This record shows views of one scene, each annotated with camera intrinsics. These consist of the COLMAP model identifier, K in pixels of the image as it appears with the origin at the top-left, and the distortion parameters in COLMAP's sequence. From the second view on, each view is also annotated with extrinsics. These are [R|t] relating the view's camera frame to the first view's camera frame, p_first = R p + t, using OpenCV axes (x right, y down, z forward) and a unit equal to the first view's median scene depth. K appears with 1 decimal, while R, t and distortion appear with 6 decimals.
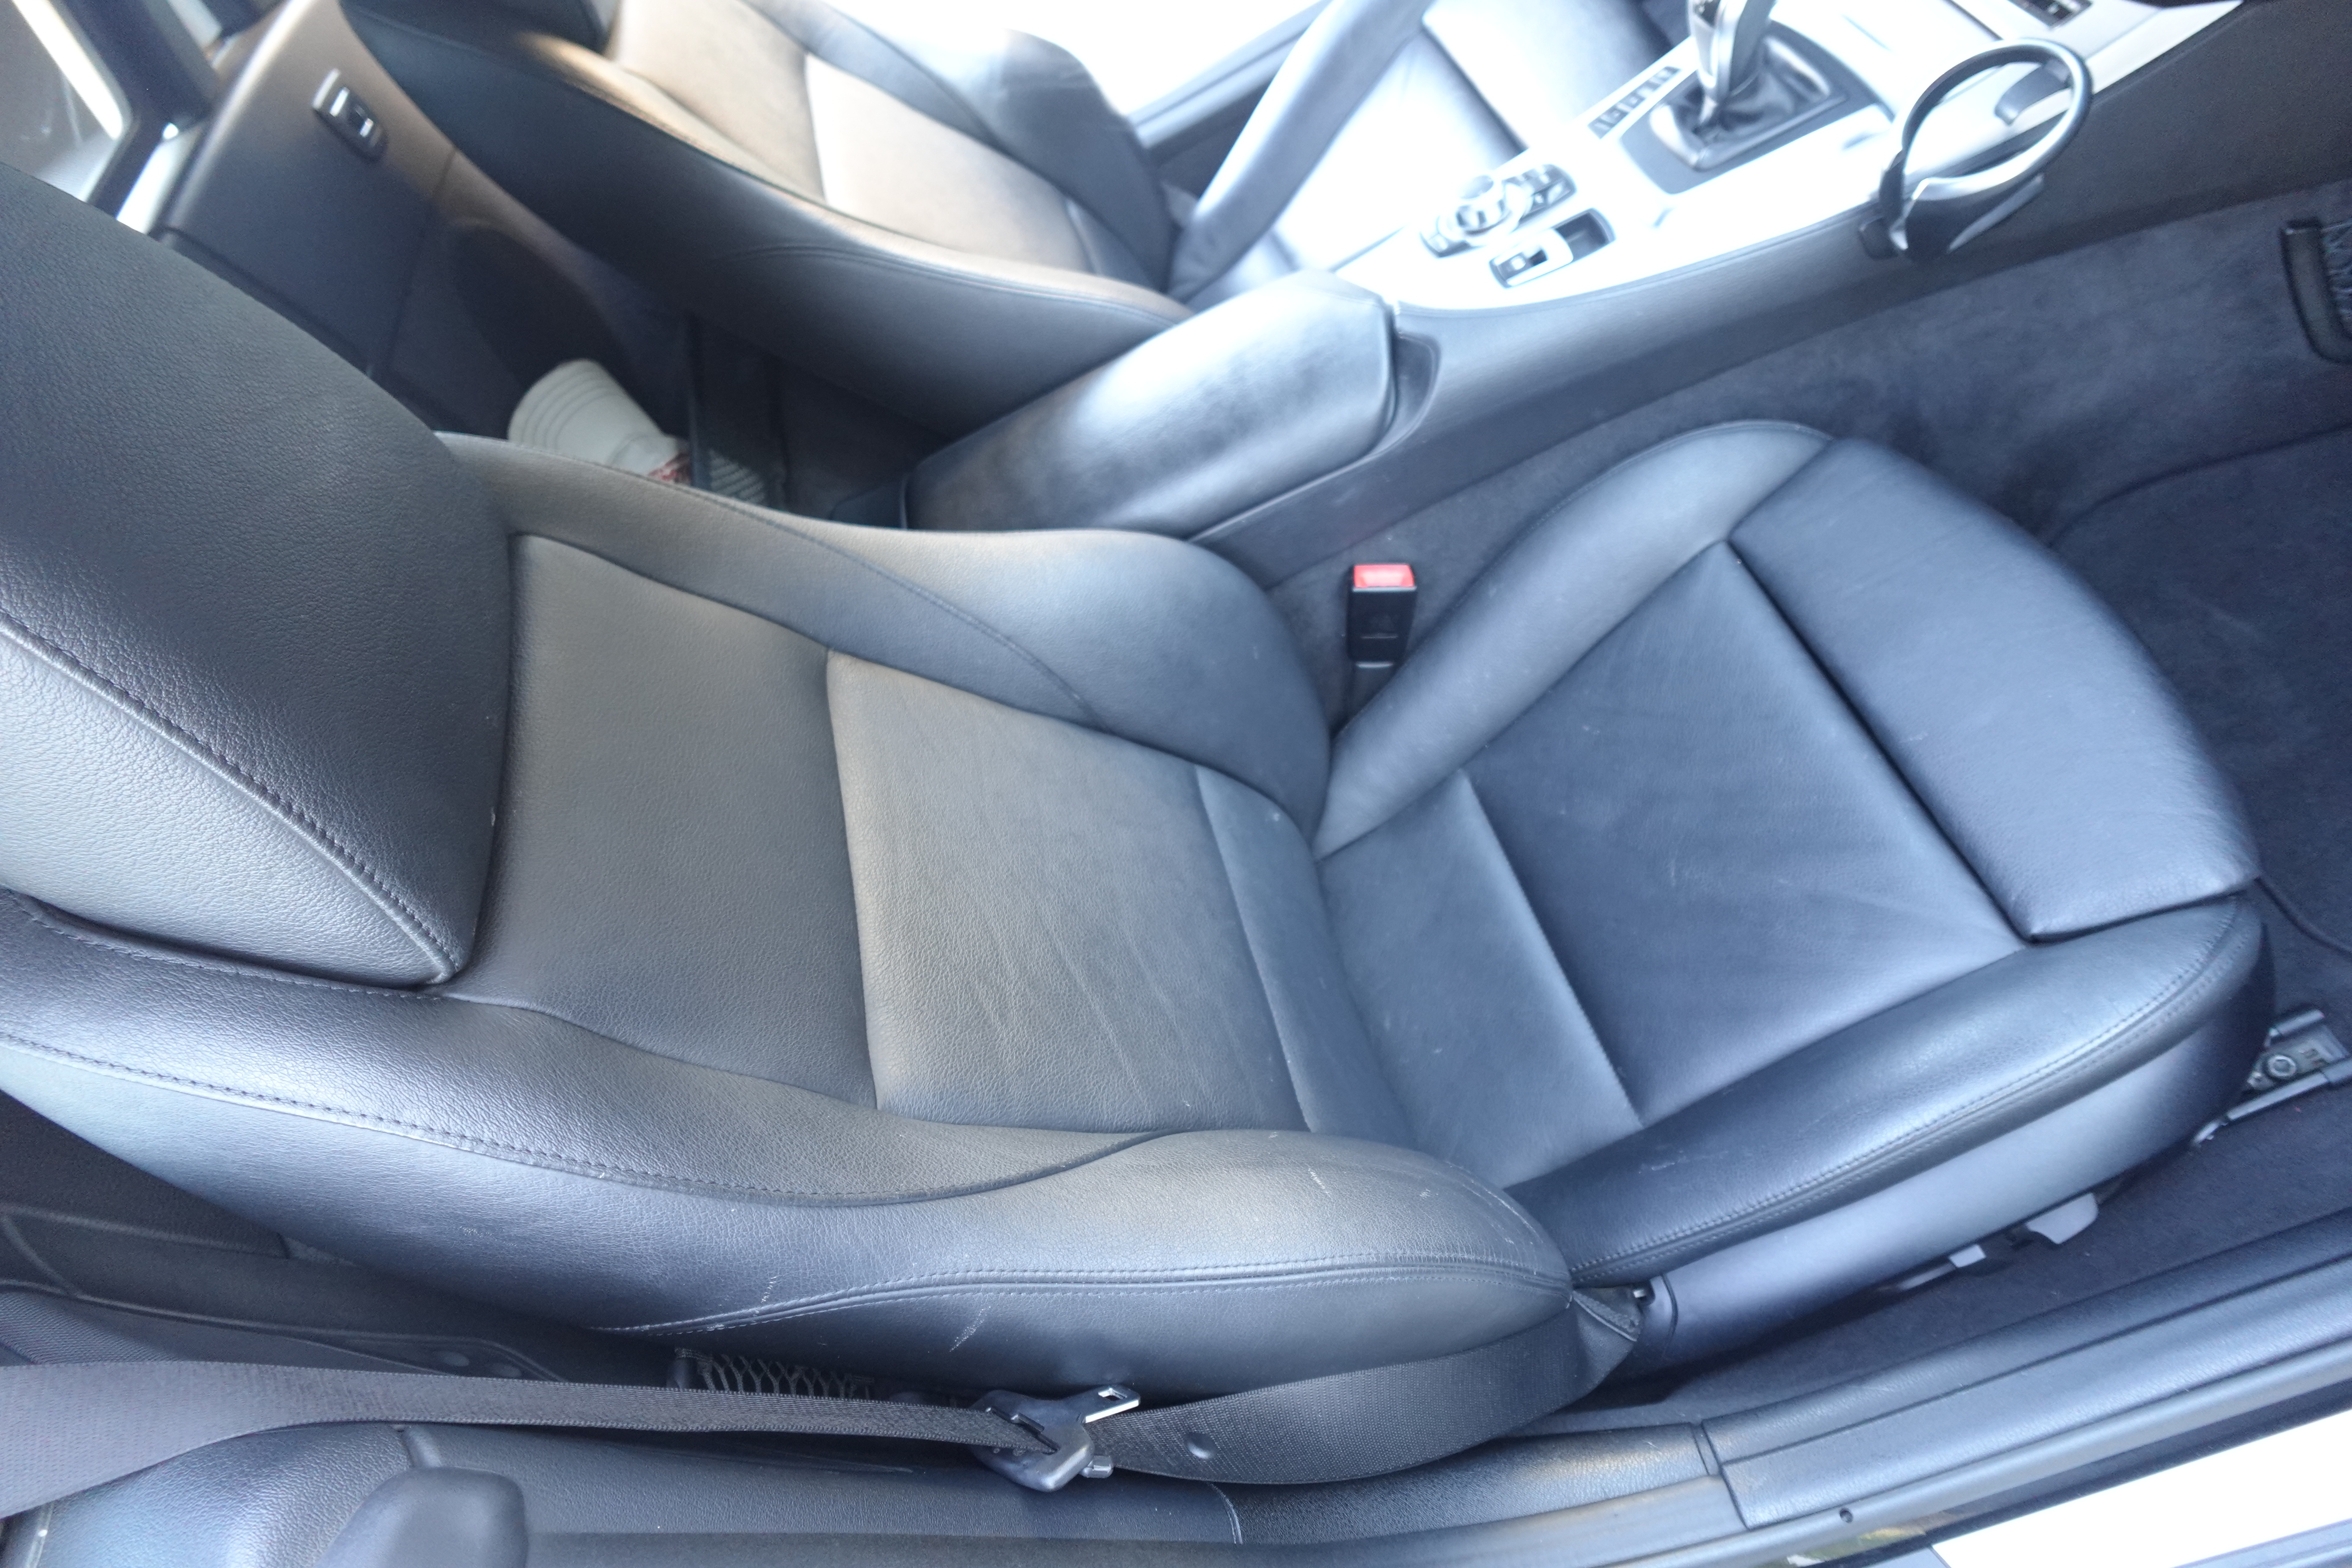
lens RADIAL K [[1329.6, 0, 1177.4], [0, 1329.6, 782.4], [0, 0, 1]] dist [-0.004148, -0.001733]
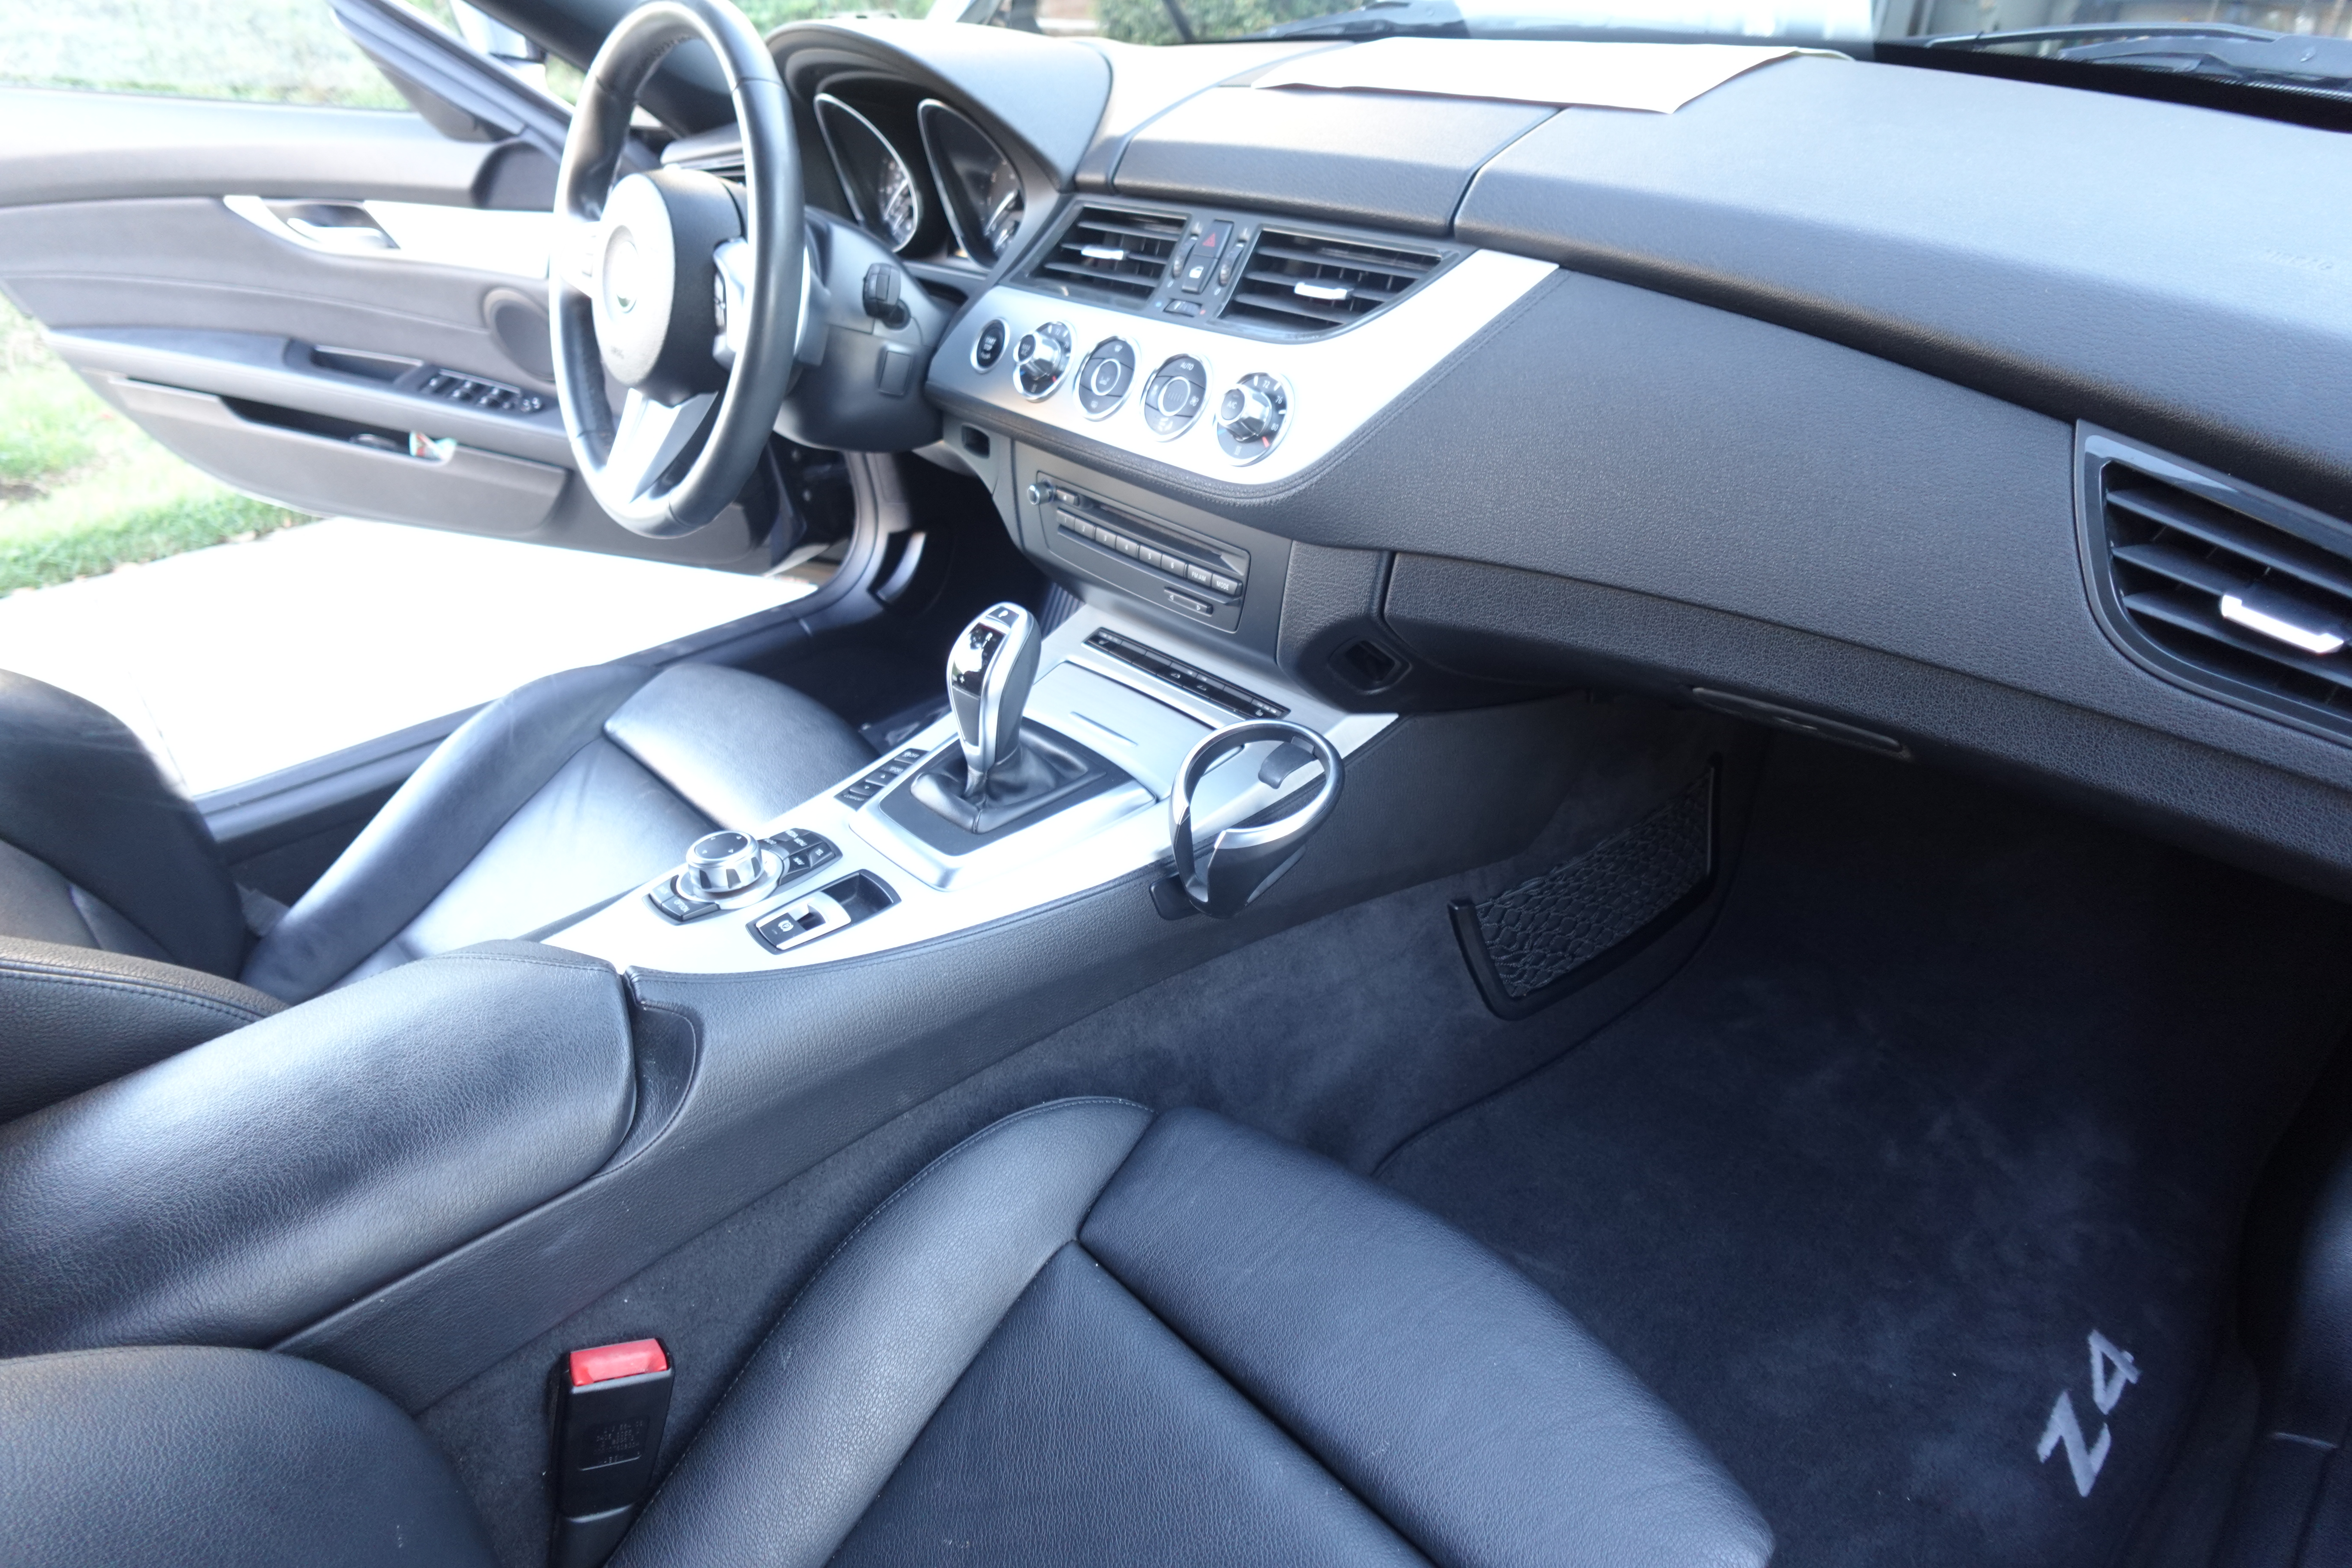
lens RADIAL K [[1329.6, 0, 1186.5], [0, 1329.6, 782.1], [0, 0, 1]] dist [-0.004148, -0.001733]
pose [[0.810739, 0.085676, 0.579105, -0.023940], [0.240158, 0.853482, -0.462486, -0.030343], [-0.533879, 0.514032, 0.671375, 0.276863]]
